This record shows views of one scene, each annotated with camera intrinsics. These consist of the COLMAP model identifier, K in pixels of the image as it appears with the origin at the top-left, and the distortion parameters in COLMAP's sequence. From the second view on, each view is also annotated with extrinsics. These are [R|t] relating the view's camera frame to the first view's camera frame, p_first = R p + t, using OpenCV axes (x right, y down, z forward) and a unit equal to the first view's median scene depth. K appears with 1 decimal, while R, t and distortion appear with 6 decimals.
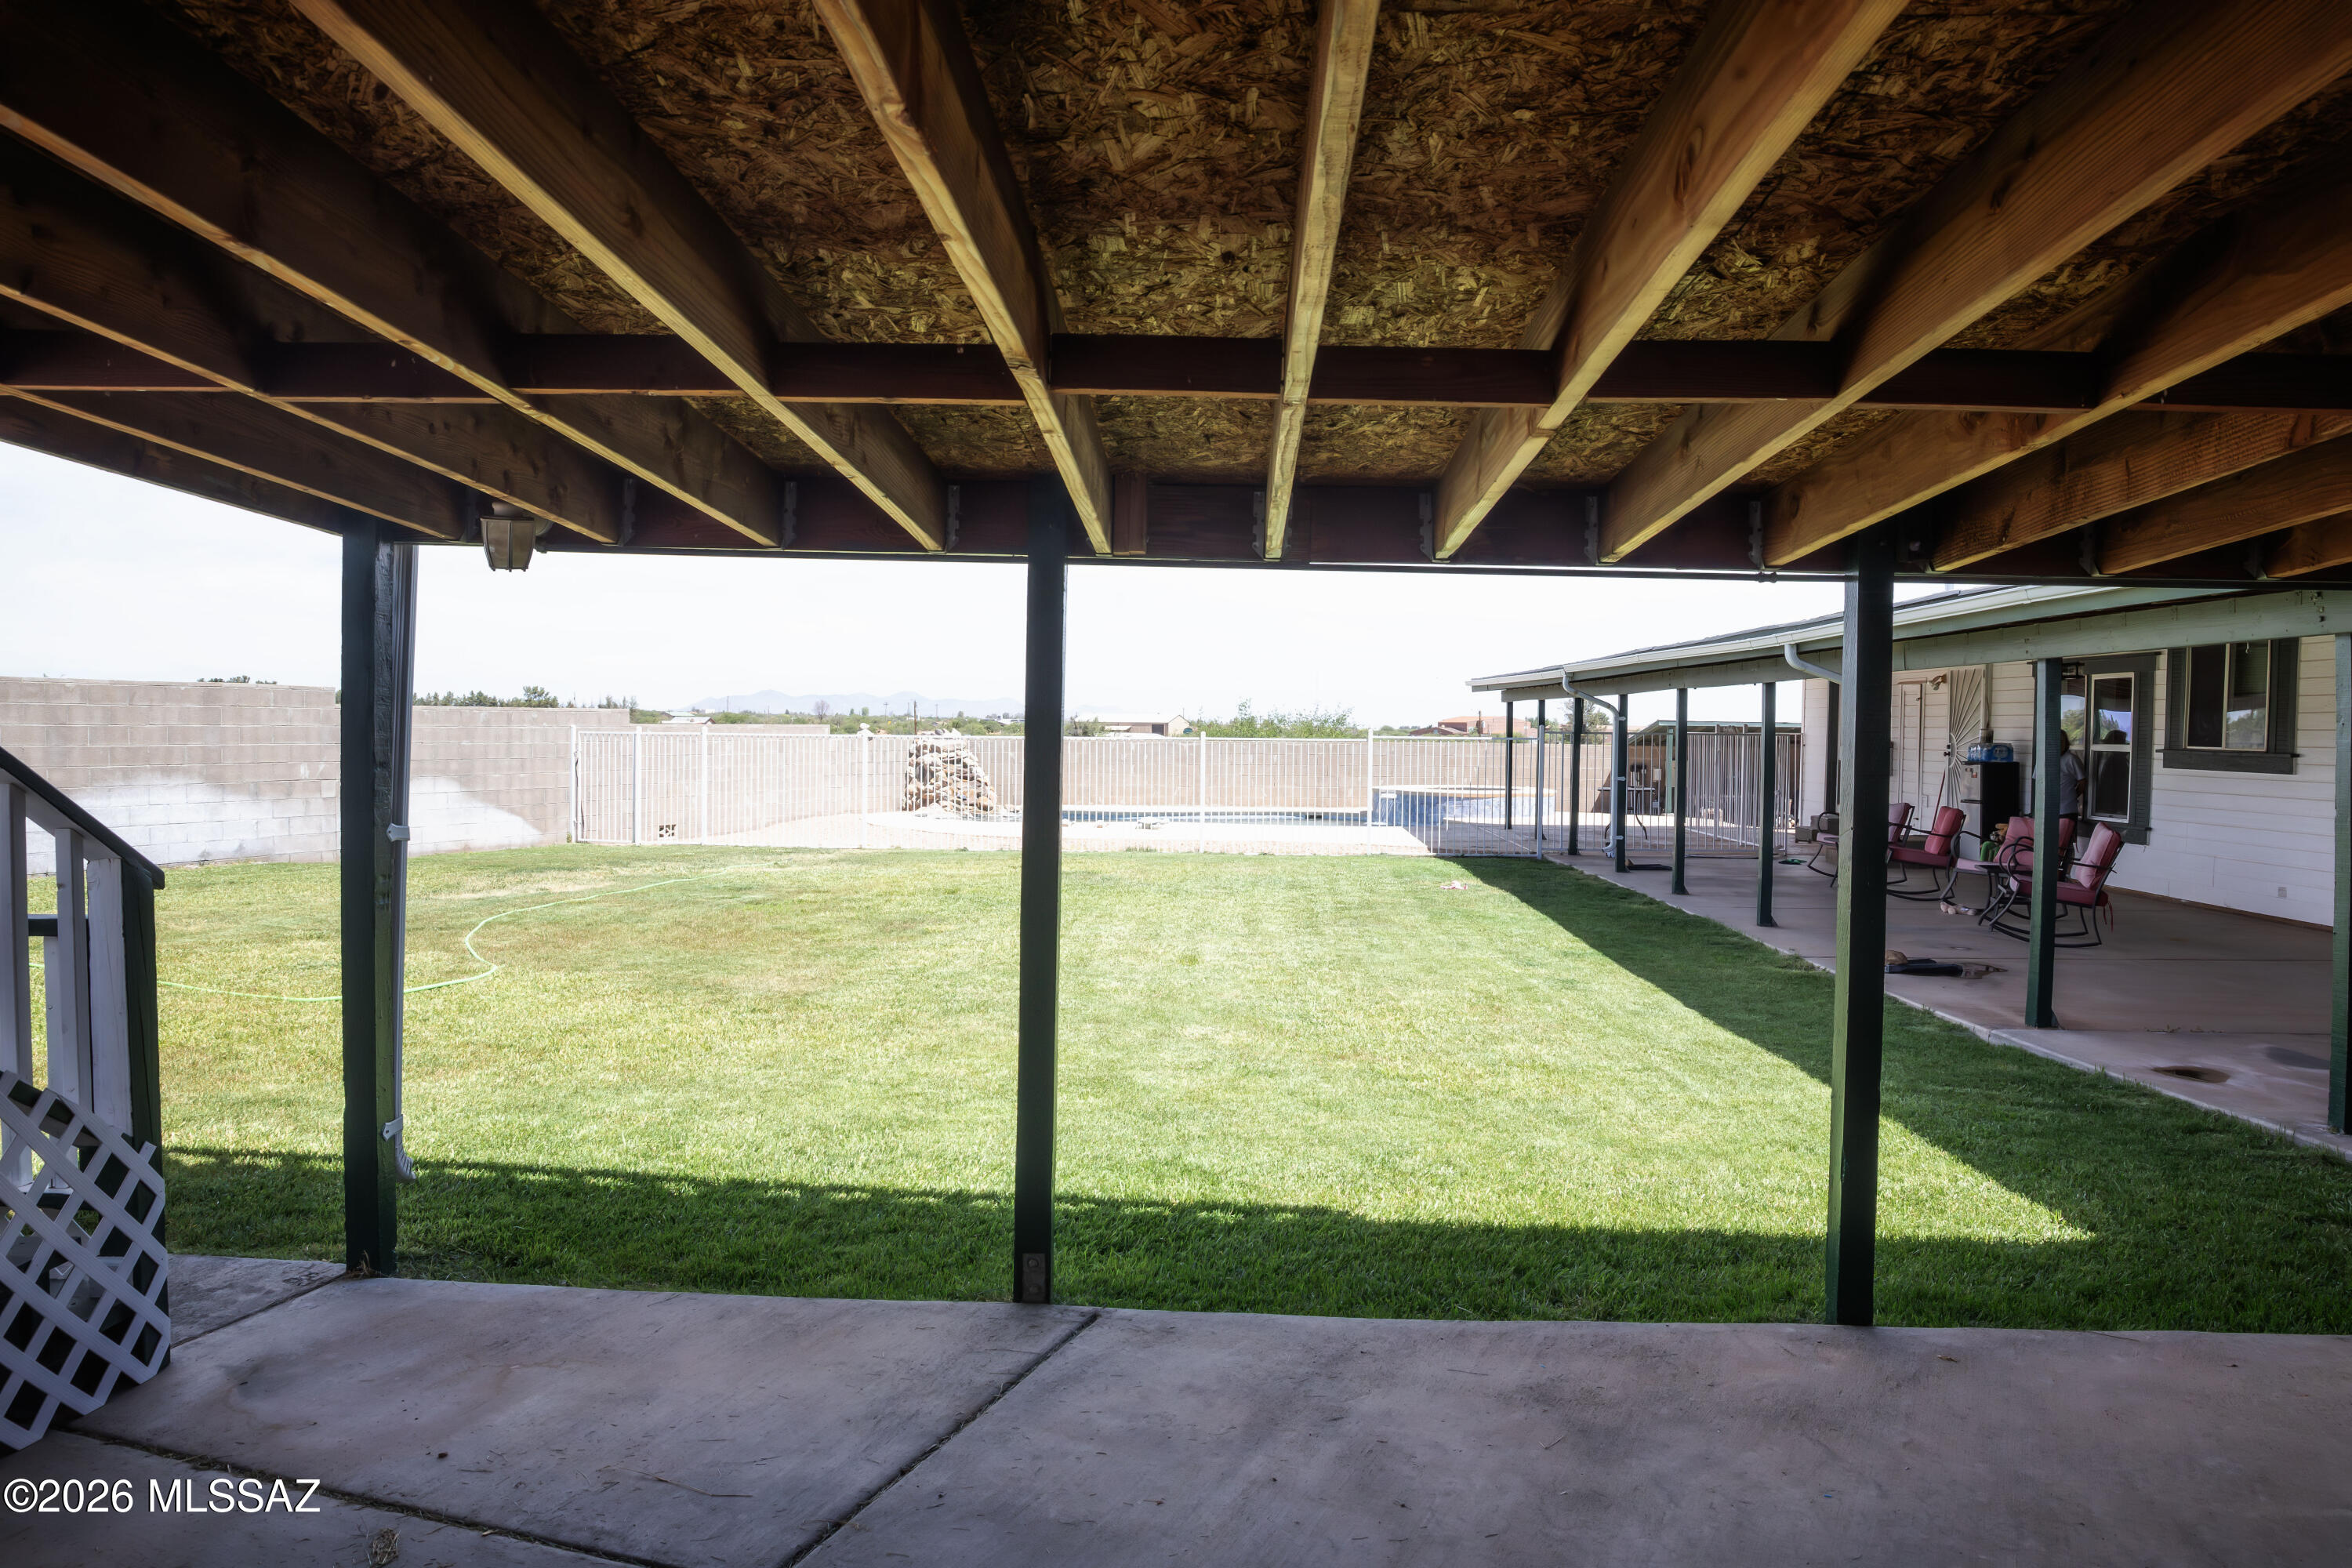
lens RADIAL K [[1604.9, 0, 1181.1], [0, 1604.9, 788.2], [0, 0, 1]] dist [-0.101382, 0.076936]
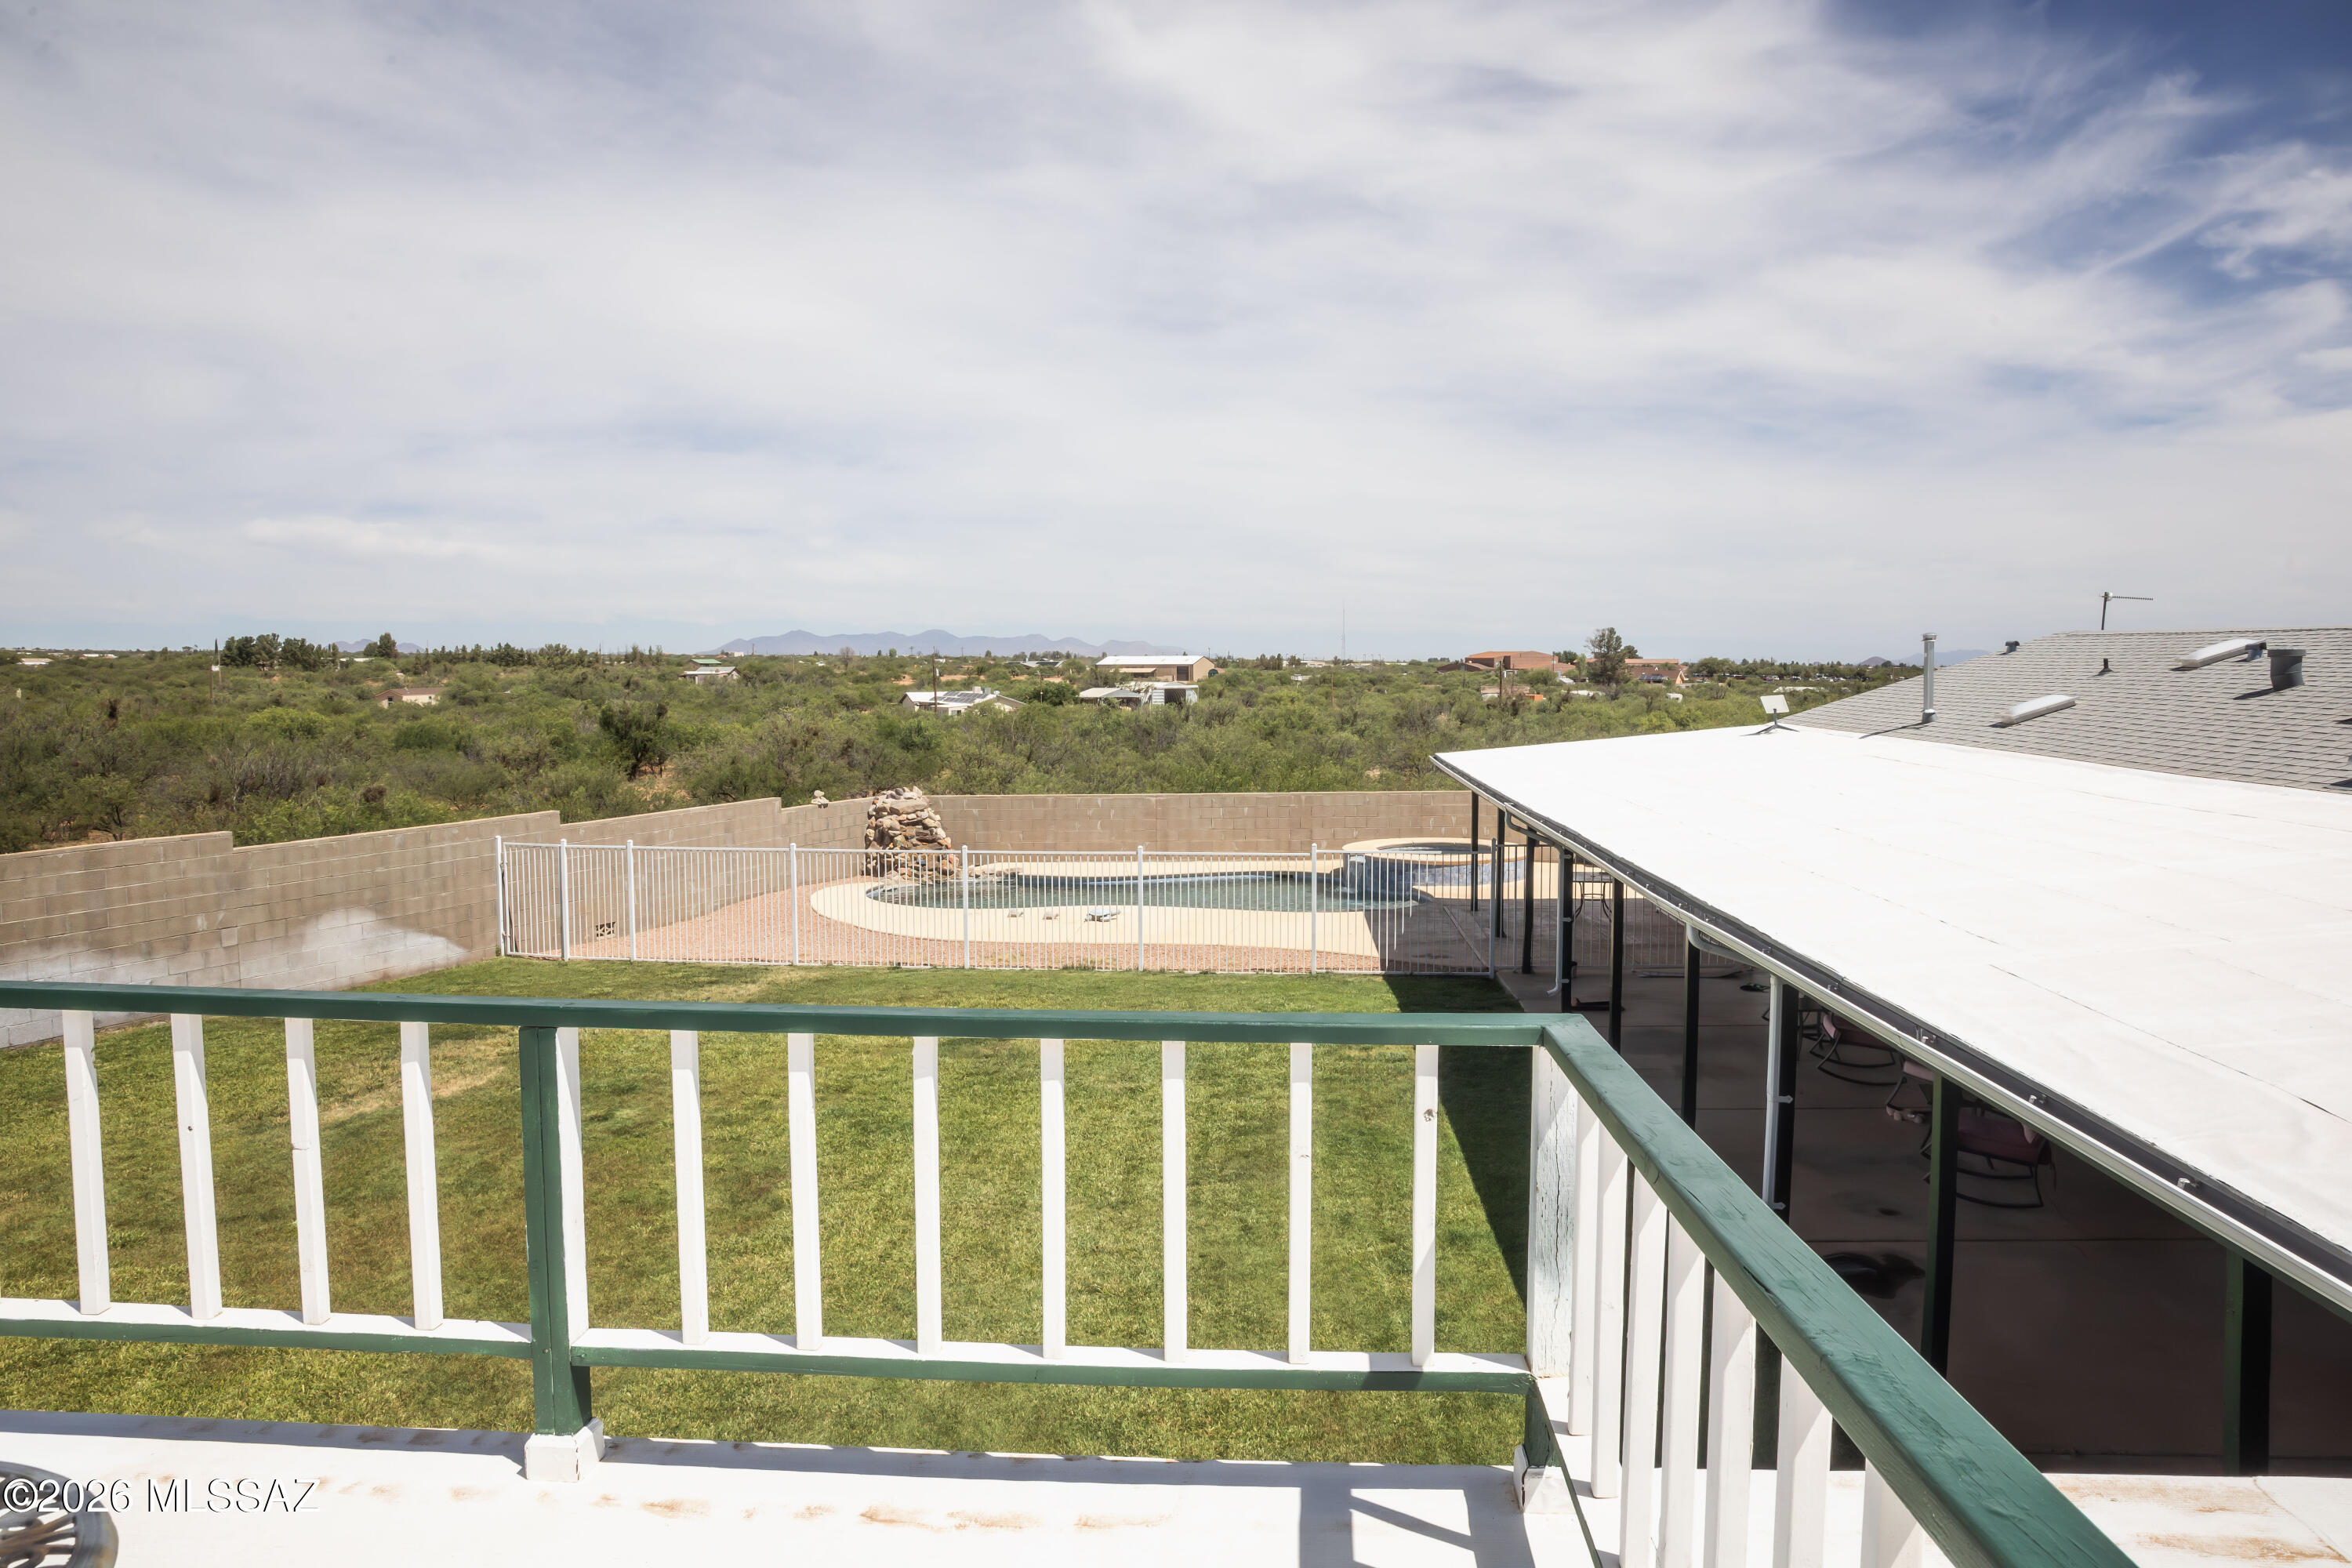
lens RADIAL K [[1604.9, 0, 1178.3], [0, 1604.9, 801.5], [0, 0, 1]] dist [-0.101382, 0.076936]
pose [[0.999735, -0.012261, -0.019502, 0.055914], [0.013154, 0.998840, 0.046326, -0.107686], [0.018911, -0.046570, 0.998736, 0.045369]]
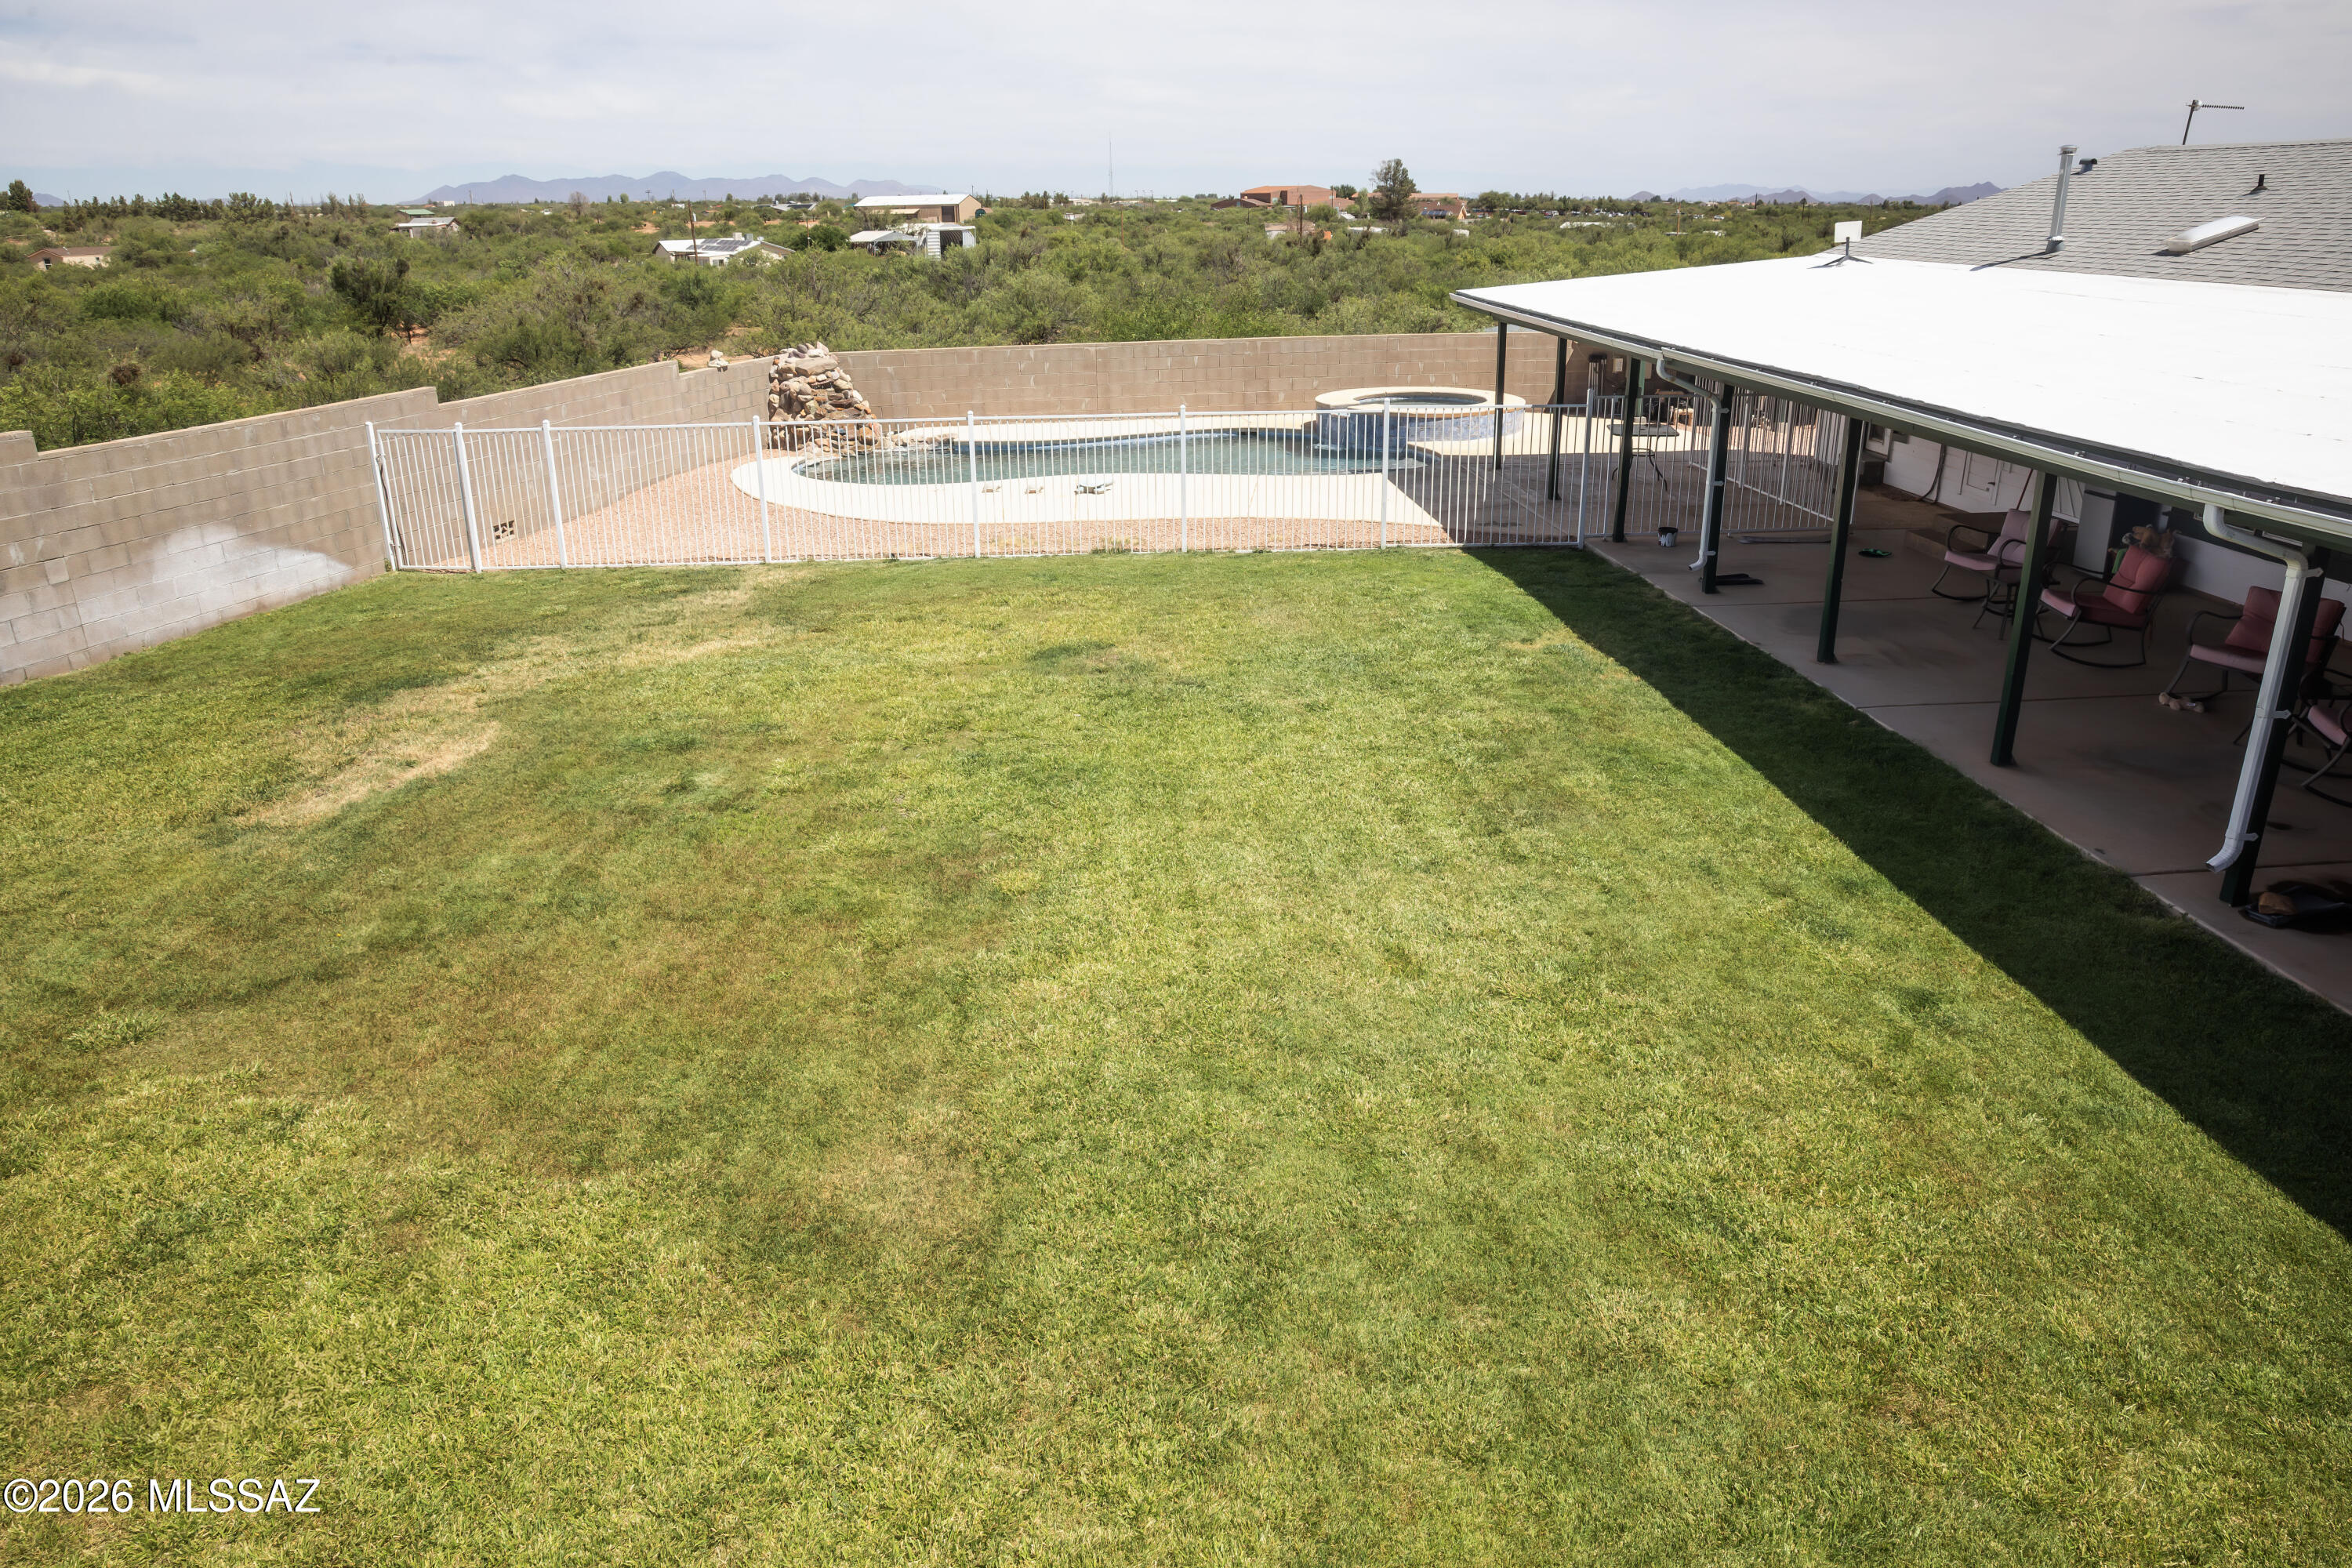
lens RADIAL K [[1604.9, 0, 1190.2], [0, 1604.9, 793.0], [0, 0, 1]] dist [-0.101382, 0.076936]
pose [[0.991338, -0.065918, 0.113595, -0.088921], [0.026969, 0.948660, 0.315147, -0.105437], [-0.128537, -0.309354, 0.942220, 0.179381]]
